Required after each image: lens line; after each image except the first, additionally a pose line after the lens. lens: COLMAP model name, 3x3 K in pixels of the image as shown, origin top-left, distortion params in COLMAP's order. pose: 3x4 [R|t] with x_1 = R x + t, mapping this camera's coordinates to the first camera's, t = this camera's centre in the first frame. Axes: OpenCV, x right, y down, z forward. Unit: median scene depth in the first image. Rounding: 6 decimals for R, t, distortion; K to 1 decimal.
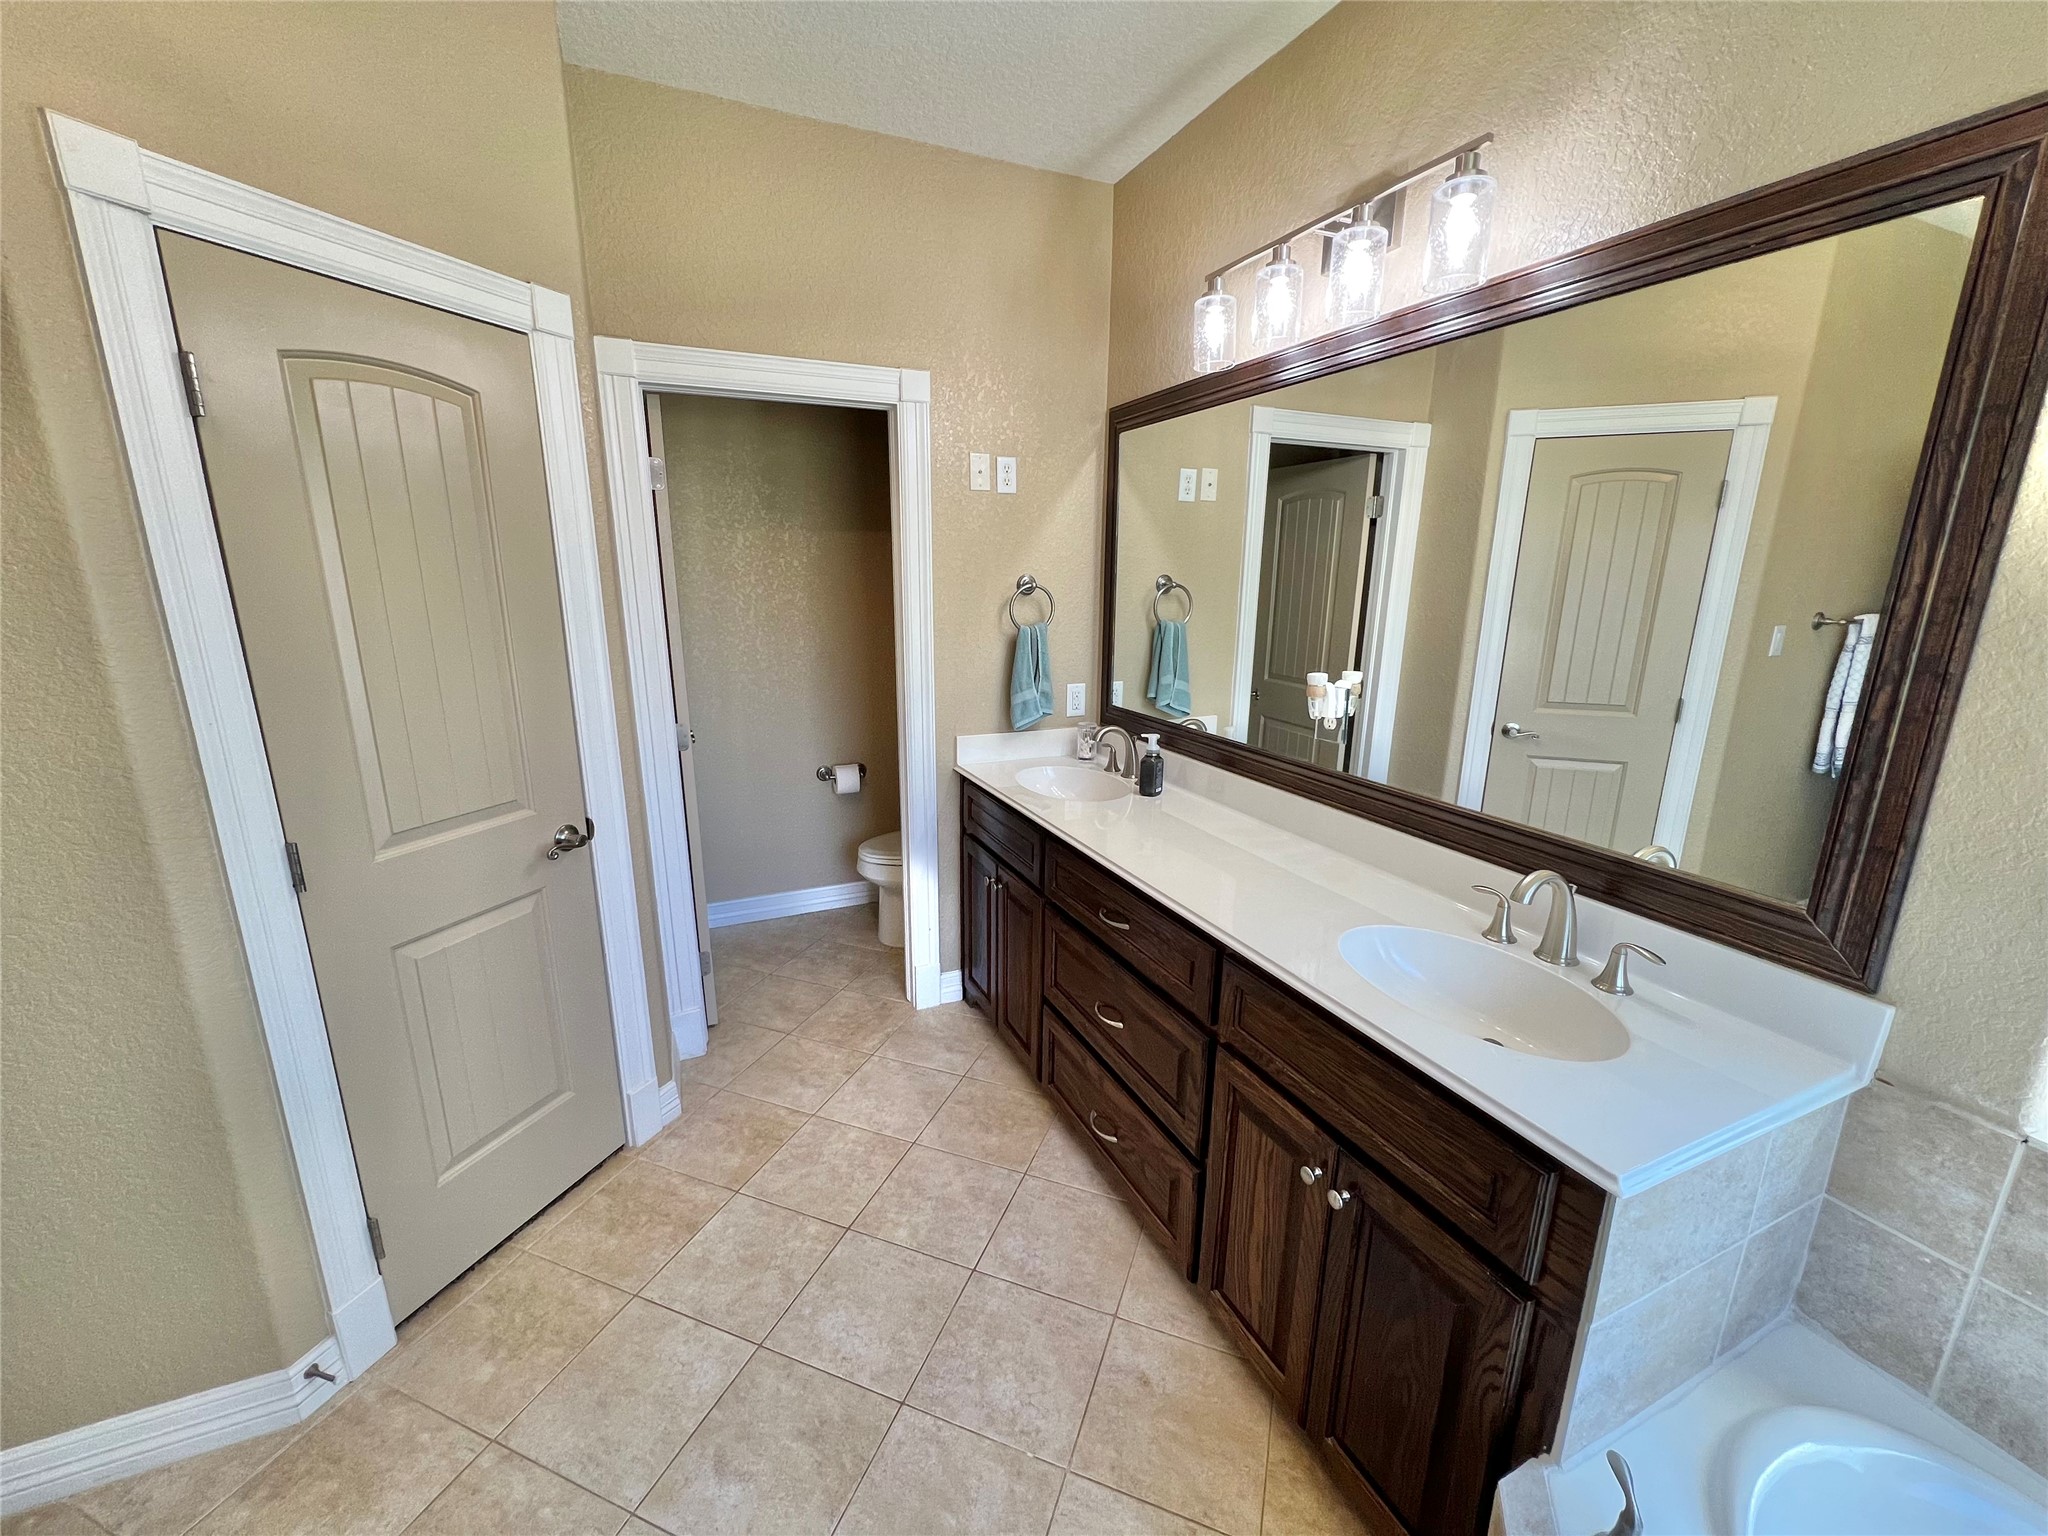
lens RADIAL K [[824.5, 0, 1016.3], [0, 824.5, 768.3], [0, 0, 1]] dist [0.001740, 0.000274]
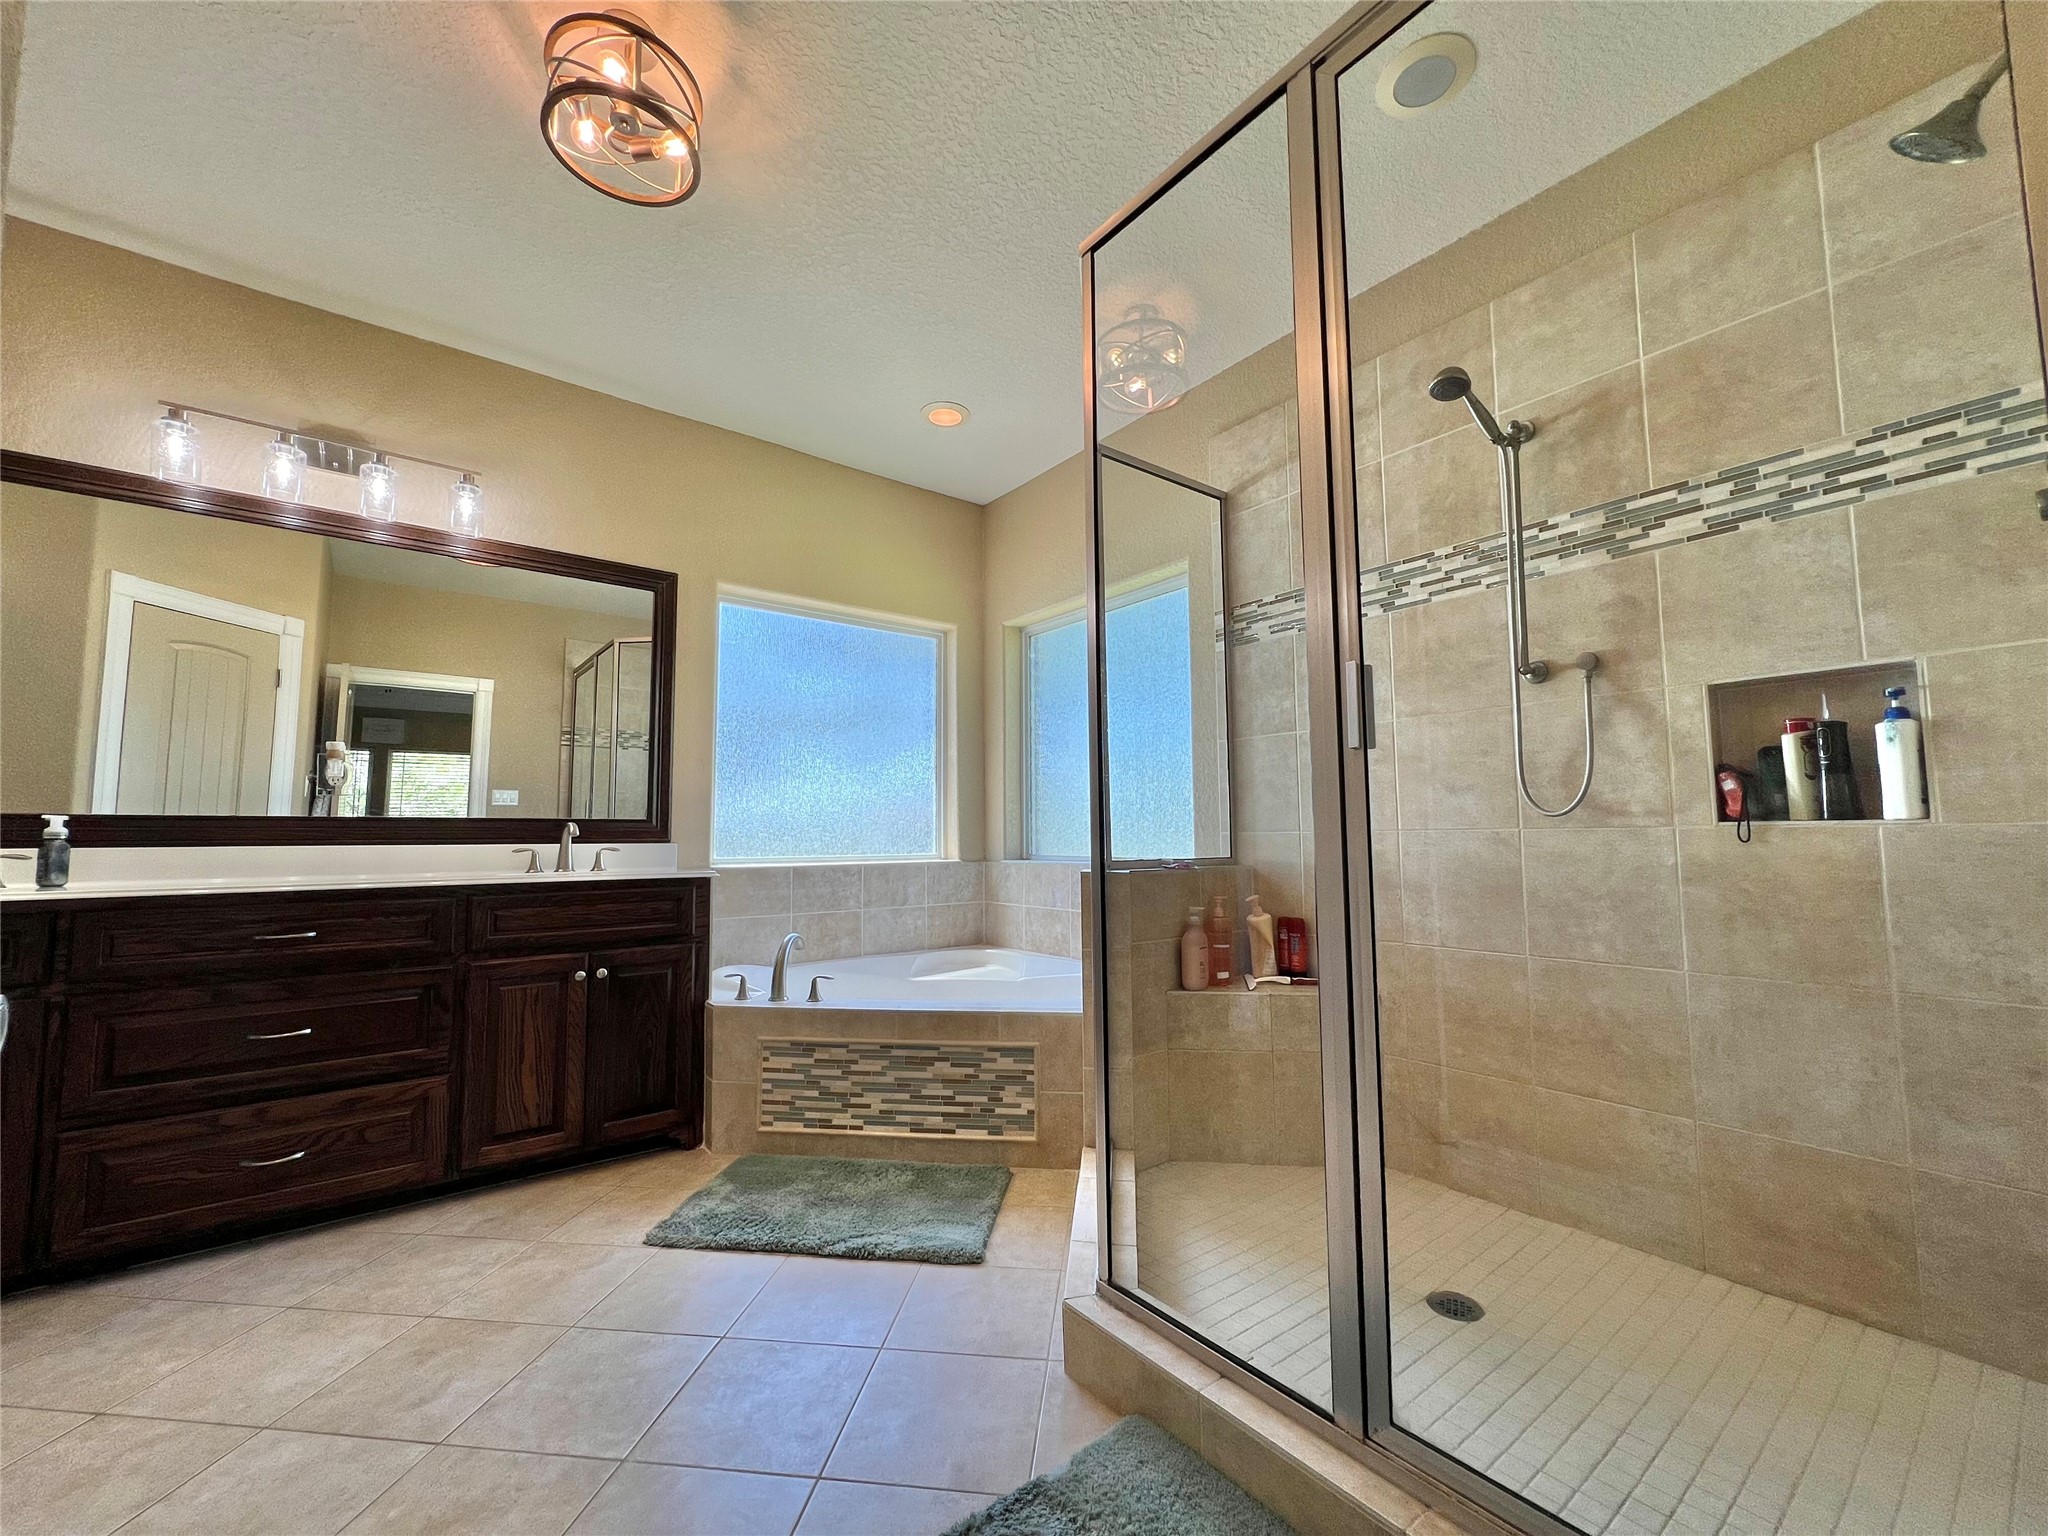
lens RADIAL K [[827.7, 0, 1036.1], [0, 827.7, 769.9], [0, 0, 1]] dist [-0.000821, 0.000499]
pose [[-0.256633, 0.076426, 0.963483, -1.315438], [0.235818, 0.971693, -0.014265, 0.233855], [-0.937299, 0.223545, -0.267391, 0.323159]]
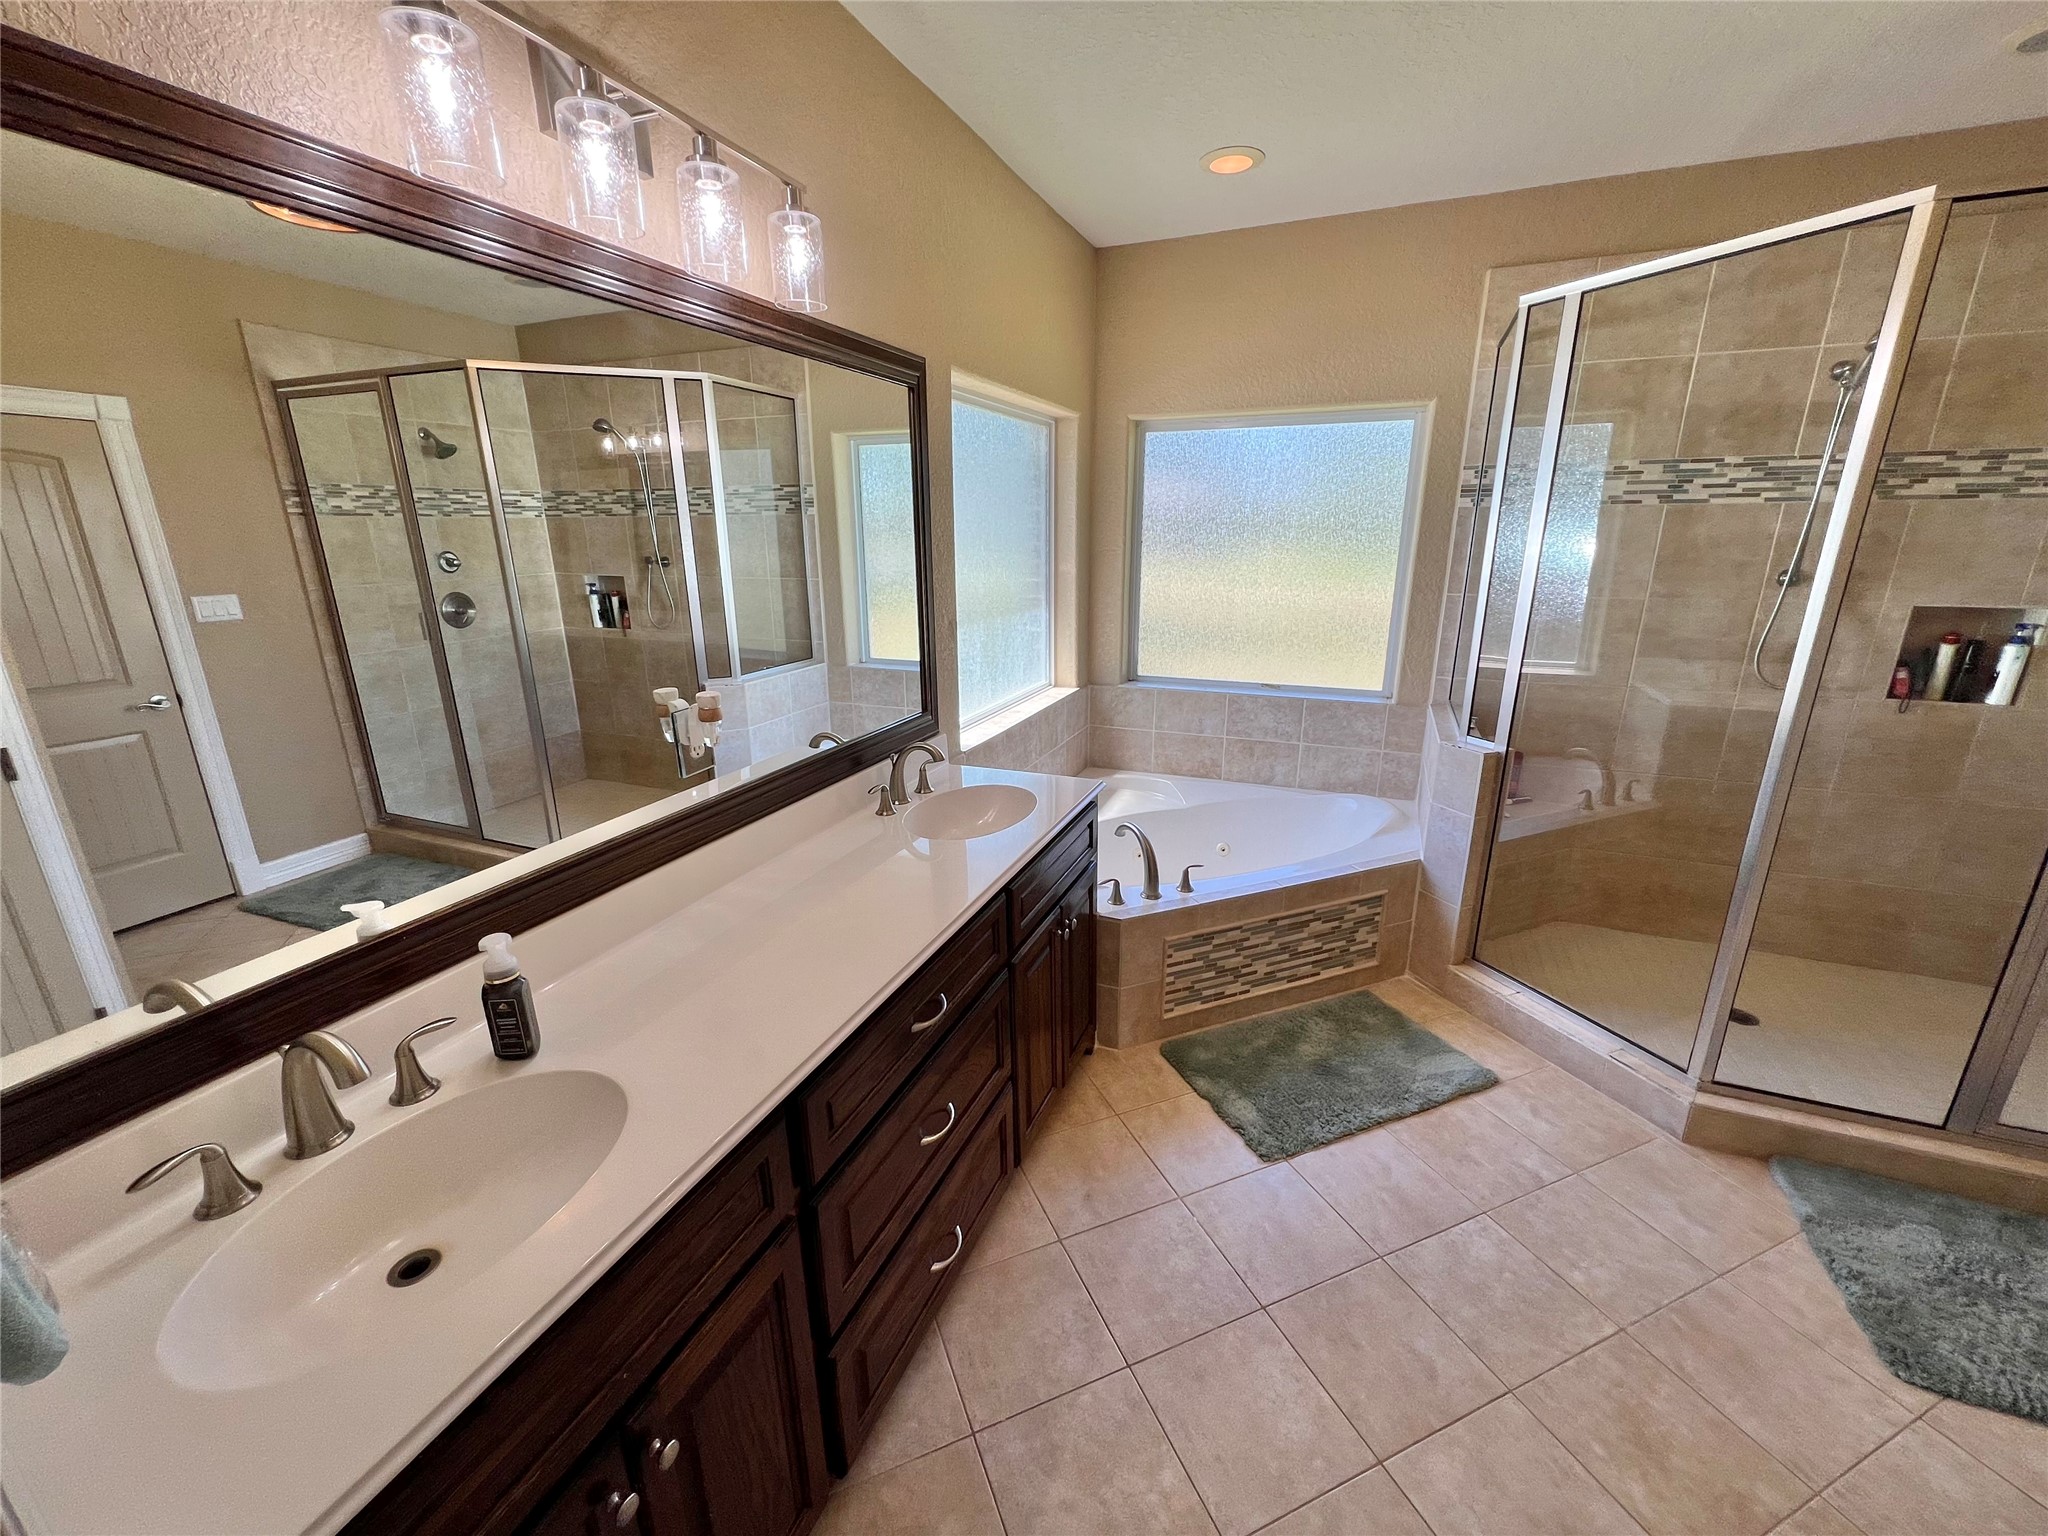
lens RADIAL K [[827.7, 0, 1036.1], [0, 827.7, 769.9], [0, 0, 1]] dist [-0.000821, 0.000499]
pose [[-0.699948, -0.203073, 0.684714, -0.485141], [0.172189, 0.882459, 0.437741, -0.381067], [-0.693126, 0.424296, -0.582709, 1.389840]]
